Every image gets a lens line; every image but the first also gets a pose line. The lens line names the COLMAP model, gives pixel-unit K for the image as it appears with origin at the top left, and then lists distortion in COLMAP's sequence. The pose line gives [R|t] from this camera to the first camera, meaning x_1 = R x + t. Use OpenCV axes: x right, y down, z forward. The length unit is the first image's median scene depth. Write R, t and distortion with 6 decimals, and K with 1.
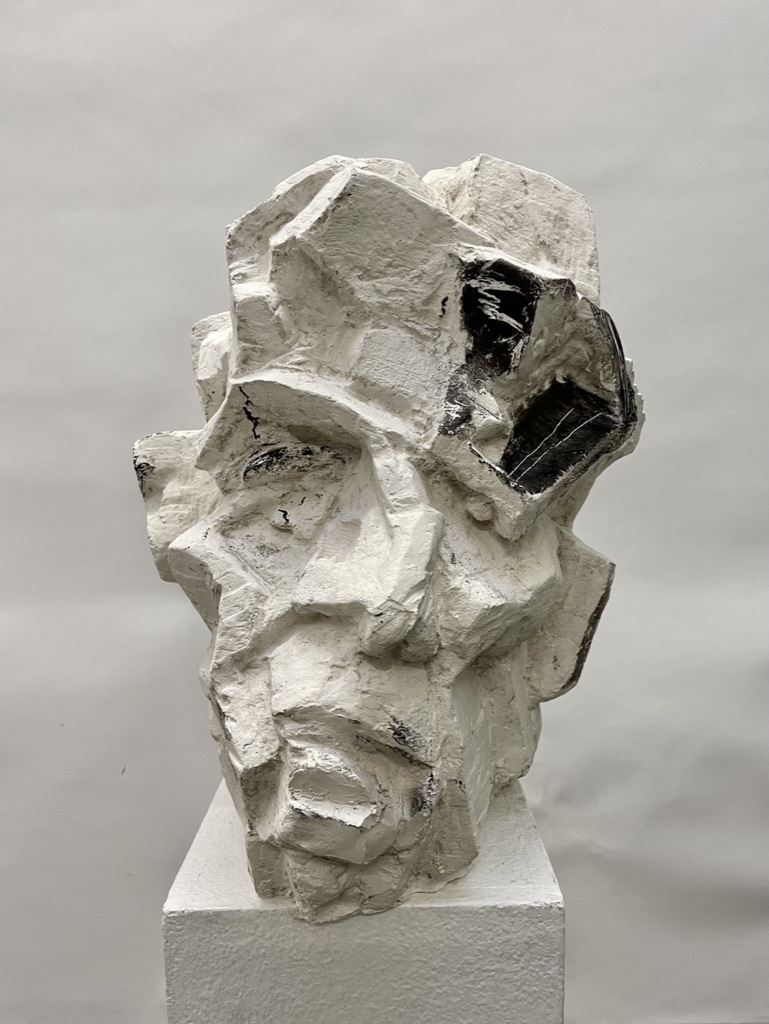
lens RADIAL K [[700.8, 0, 409.7], [0, 700.8, 512.8], [0, 0, 1]] dist [0.085277, -0.162051]
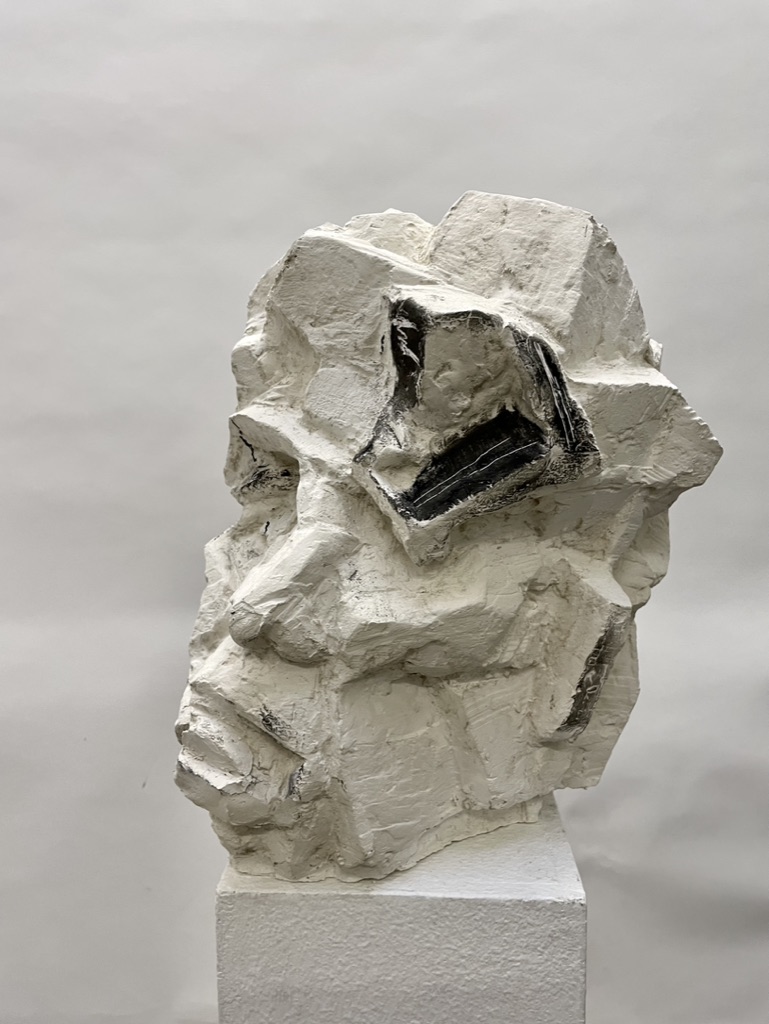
lens RADIAL K [[700.8, 0, 409.7], [0, 700.8, 512.8], [0, 0, 1]] dist [0.085277, -0.162051]
pose [[0.864402, 0.056289, -0.499640, 0.654951], [-0.068291, 0.997649, -0.005753, -0.030238], [0.498142, 0.039094, 0.866214, 0.092237]]
